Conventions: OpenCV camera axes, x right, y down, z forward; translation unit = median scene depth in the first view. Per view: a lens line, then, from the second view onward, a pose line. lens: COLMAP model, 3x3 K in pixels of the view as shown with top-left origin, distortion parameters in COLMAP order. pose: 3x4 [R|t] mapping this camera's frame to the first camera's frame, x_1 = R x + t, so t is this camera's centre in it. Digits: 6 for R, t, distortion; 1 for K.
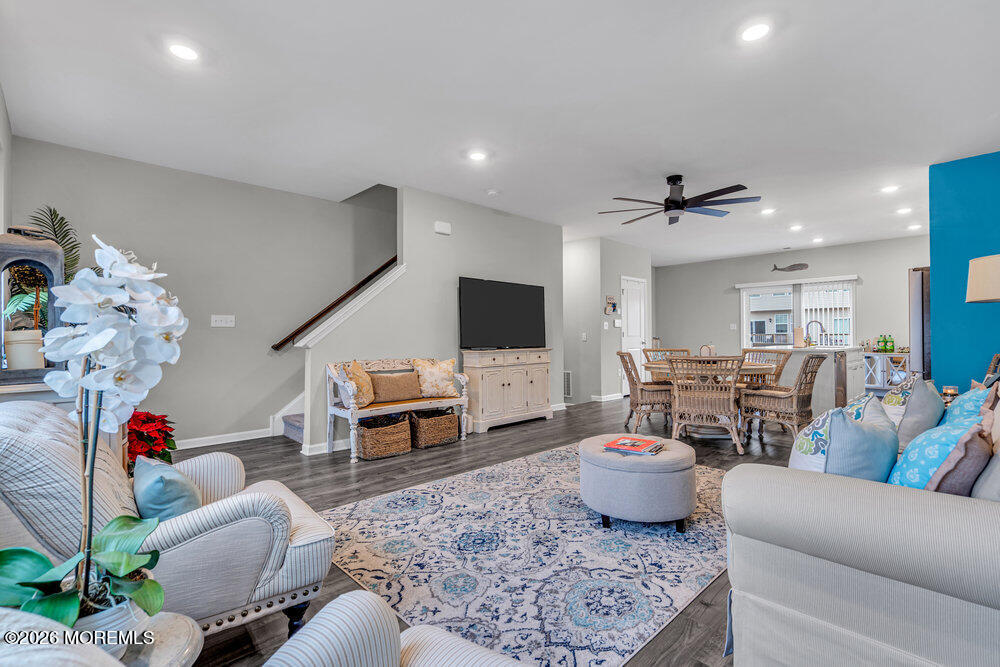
lens RADIAL K [[457.1, 0, 497.7], [0, 457.1, 328.5], [0, 0, 1]] dist [-0.000915, 0.003207]
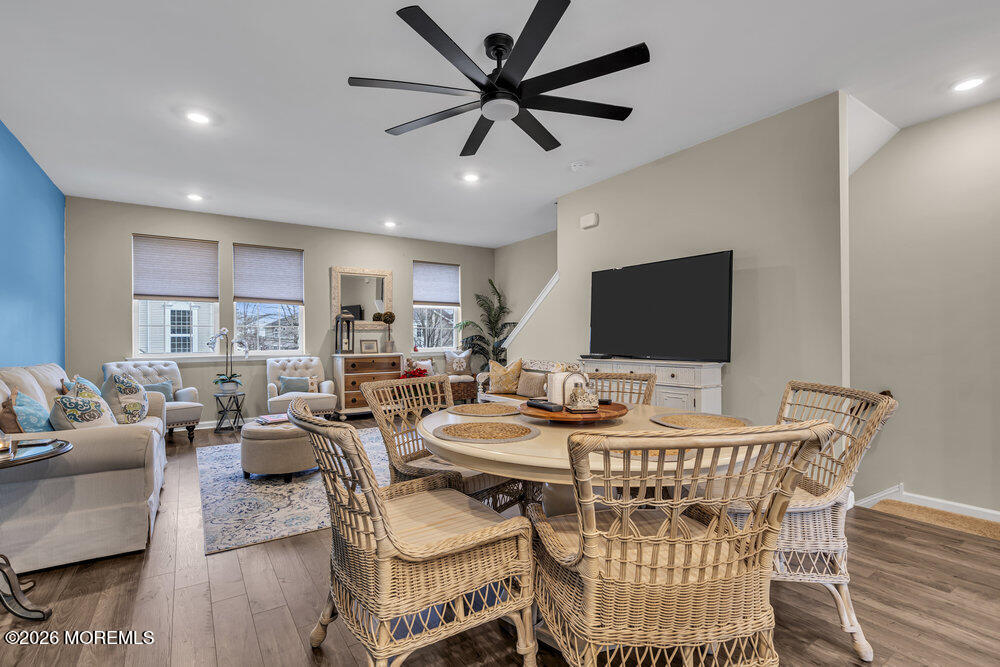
lens RADIAL K [[457.1, 0, 508.6], [0, 457.1, 332.5], [0, 0, 1]] dist [-0.000915, 0.003207]
pose [[-0.137115, -0.009222, -0.990512, 1.518544], [0.023692, 0.999640, -0.012586, 0.016227], [0.990272, -0.025193, -0.136847, 1.787618]]
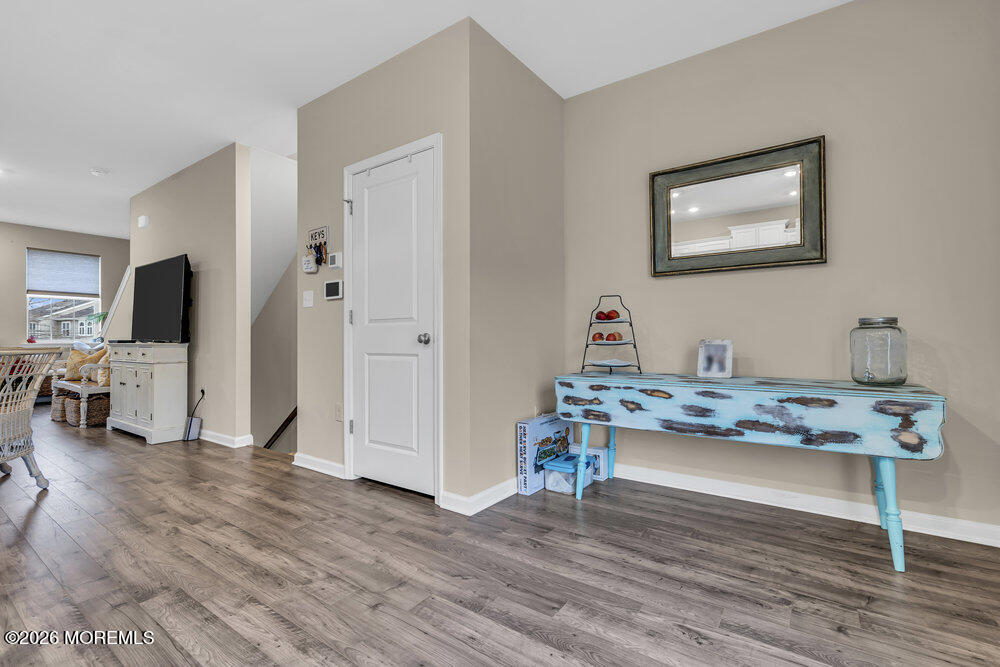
lens RADIAL K [[457.1, 0, 500.2], [0, 457.1, 328.3], [0, 0, 1]] dist [-0.000915, 0.003207]
pose [[0.193201, -0.021845, -0.980916, 1.909997], [0.017707, 0.999667, -0.018775, 0.091324], [0.980999, -0.013741, 0.193523, 2.930630]]
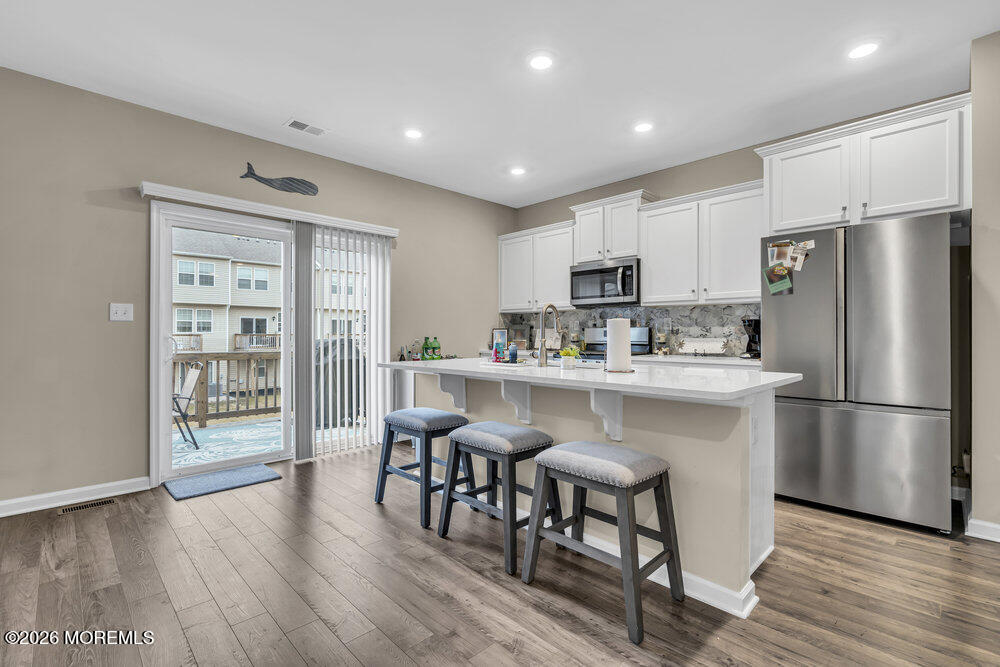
lens RADIAL K [[457.1, 0, 498.9], [0, 457.1, 334.3], [0, 0, 1]] dist [-0.000915, 0.003207]
pose [[-0.007742, 0.004935, 0.999958, 0.634572], [-0.017679, 0.999831, -0.005071, 0.033960], [-0.999814, -0.017717, -0.007654, 2.510252]]
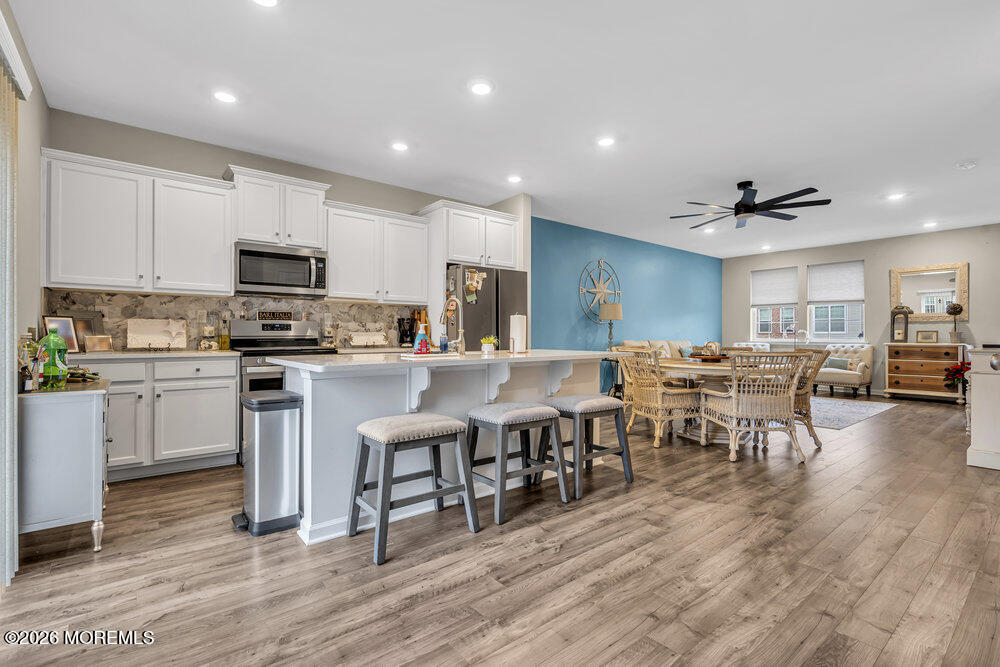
lens RADIAL K [[457.1, 0, 499.5], [0, 457.1, 334.4], [0, 0, 1]] dist [-0.000915, 0.003207]
pose [[-0.996822, 0.005114, 0.079492, 1.454458], [0.003553, 0.999798, -0.019767, 0.070656], [-0.079577, -0.019422, -0.996639, 3.504970]]
